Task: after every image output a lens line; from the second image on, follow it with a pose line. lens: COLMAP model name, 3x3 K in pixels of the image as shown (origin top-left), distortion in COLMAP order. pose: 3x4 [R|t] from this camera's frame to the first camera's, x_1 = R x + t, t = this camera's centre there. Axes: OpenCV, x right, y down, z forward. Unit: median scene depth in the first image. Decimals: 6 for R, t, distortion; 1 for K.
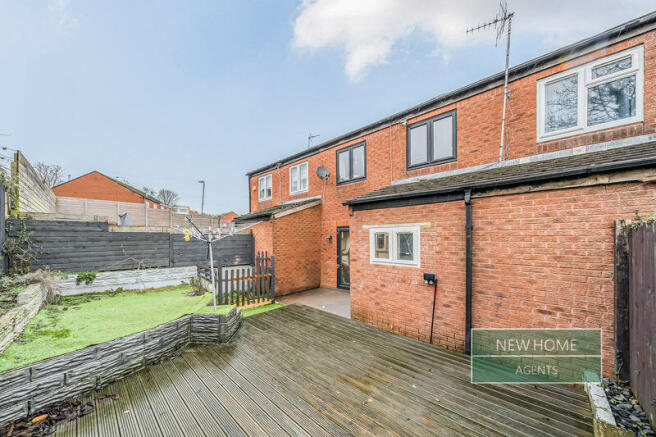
lens RADIAL K [[226.3, 0, 326.4], [0, 226.3, 238.4], [0, 0, 1]] dist [0.011900, 0.000064]
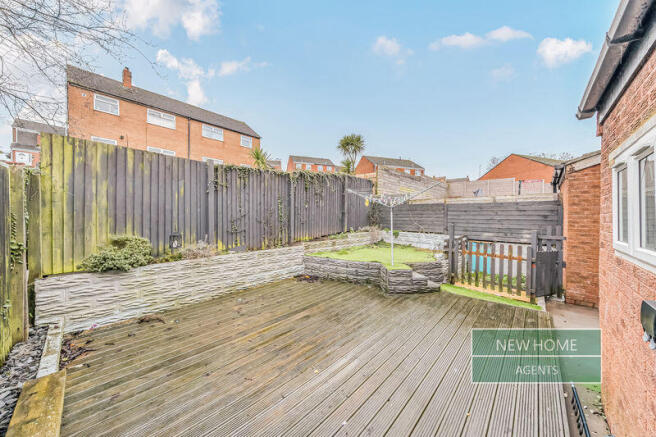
lens RADIAL K [[226.3, 0, 326.3], [0, 226.3, 215.8], [0, 0, 1]] dist [0.011900, 0.000064]
pose [[-0.007000, 0.000299, -0.999975, 0.507134], [-0.002038, 0.999998, 0.000313, 0.042045], [0.999973, 0.002040, -0.007000, 0.490112]]
